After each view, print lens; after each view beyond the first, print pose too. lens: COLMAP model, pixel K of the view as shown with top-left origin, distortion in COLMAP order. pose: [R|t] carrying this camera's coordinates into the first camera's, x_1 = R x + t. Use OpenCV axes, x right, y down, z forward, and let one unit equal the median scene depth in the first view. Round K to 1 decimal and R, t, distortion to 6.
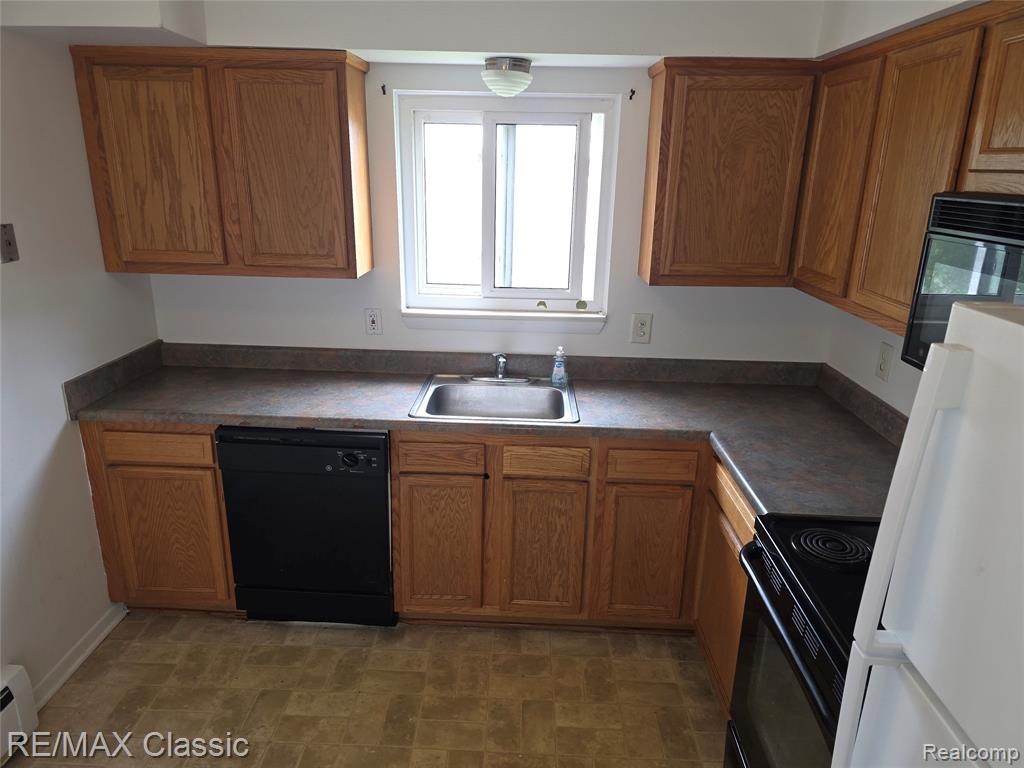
lens RADIAL K [[691.9, 0, 505.6], [0, 691.9, 387.5], [0, 0, 1]] dist [0.063828, -0.062678]
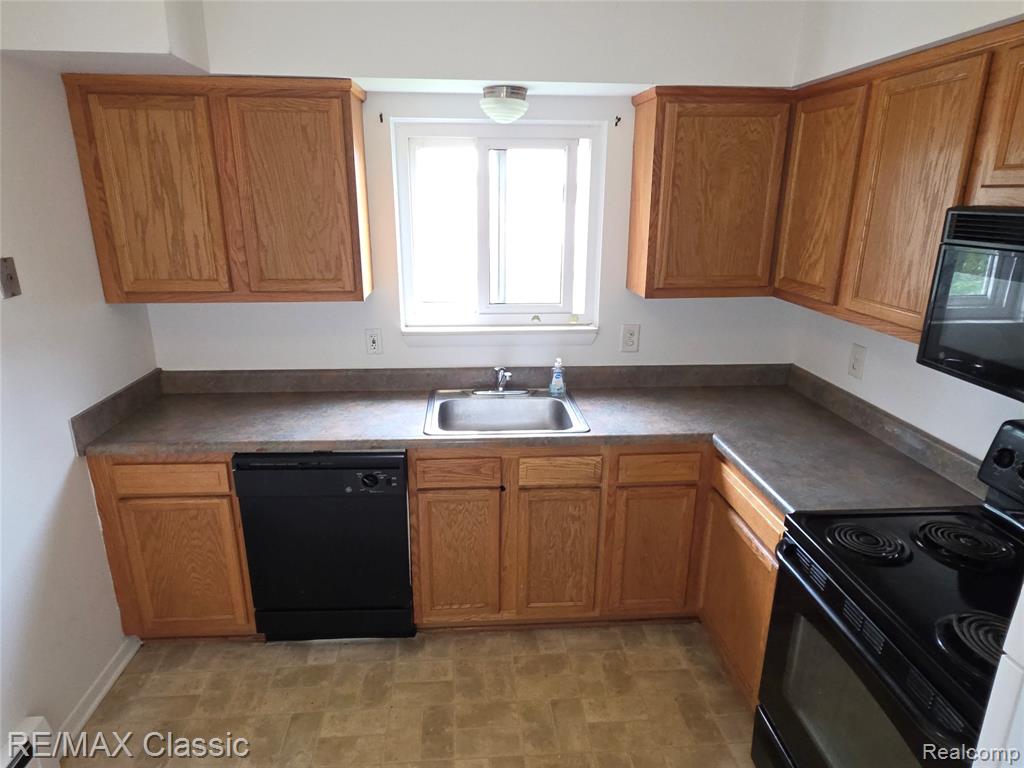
lens RADIAL K [[625.3, 0, 505.9], [0, 625.3, 387.6], [0, 0, 1]] dist [0.000271, 0.003843]
pose [[0.993902, -0.046173, 0.100133, -0.109892], [0.046551, 0.998915, -0.001444, -0.019875], [-0.099958, 0.006096, 0.994973, 0.072114]]
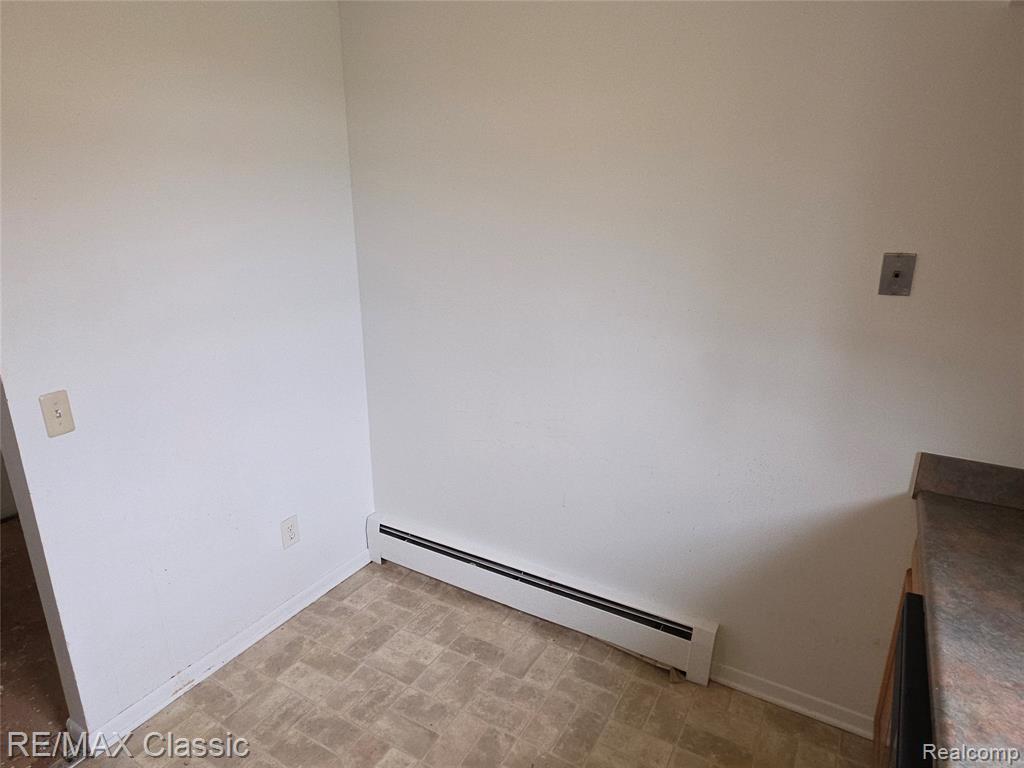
lens RADIAL K [[625.3, 0, 508.5], [0, 625.3, 384.6], [0, 0, 1]] dist [0.000271, 0.003843]
pose [[-0.472789, 0.241773, -0.847359, 0.568450], [-0.282491, 0.869282, 0.405645, -0.330728], [0.834668, 0.431155, -0.342688, 1.126067]]
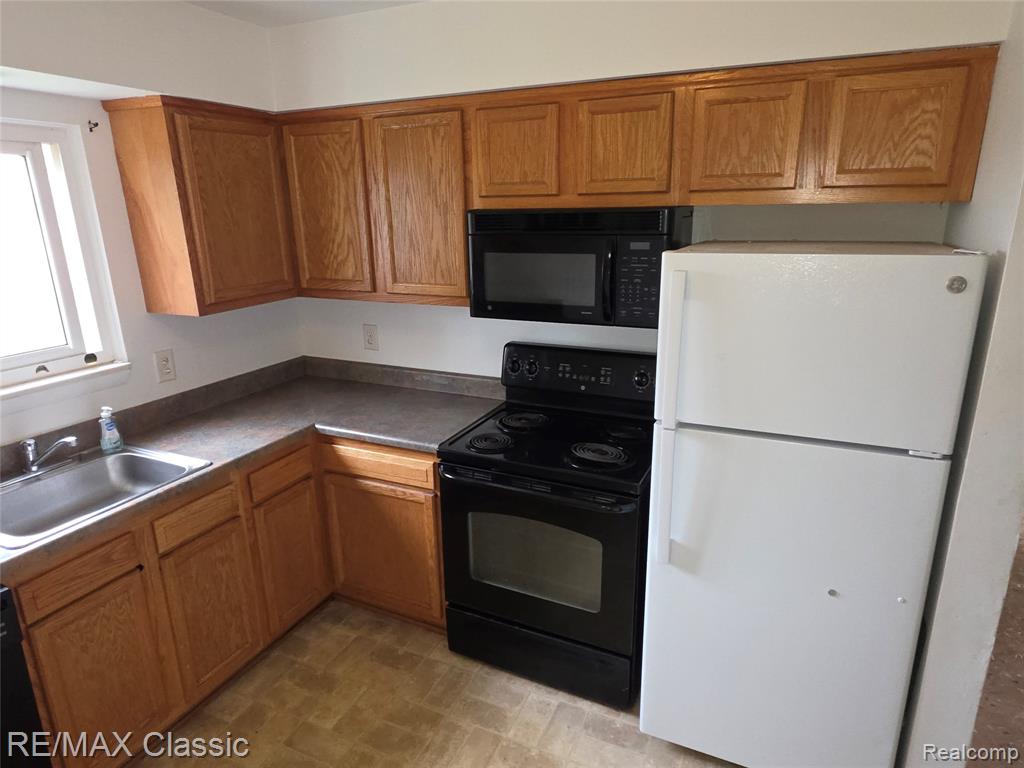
lens RADIAL K [[625.3, 0, 506.8], [0, 625.3, 388.5], [0, 0, 1]] dist [0.000271, 0.003843]
pose [[0.386734, -0.284931, 0.877069, -0.464181], [0.302177, 0.937717, 0.171392, -0.071835], [-0.871278, 0.198747, 0.448747, 0.227370]]
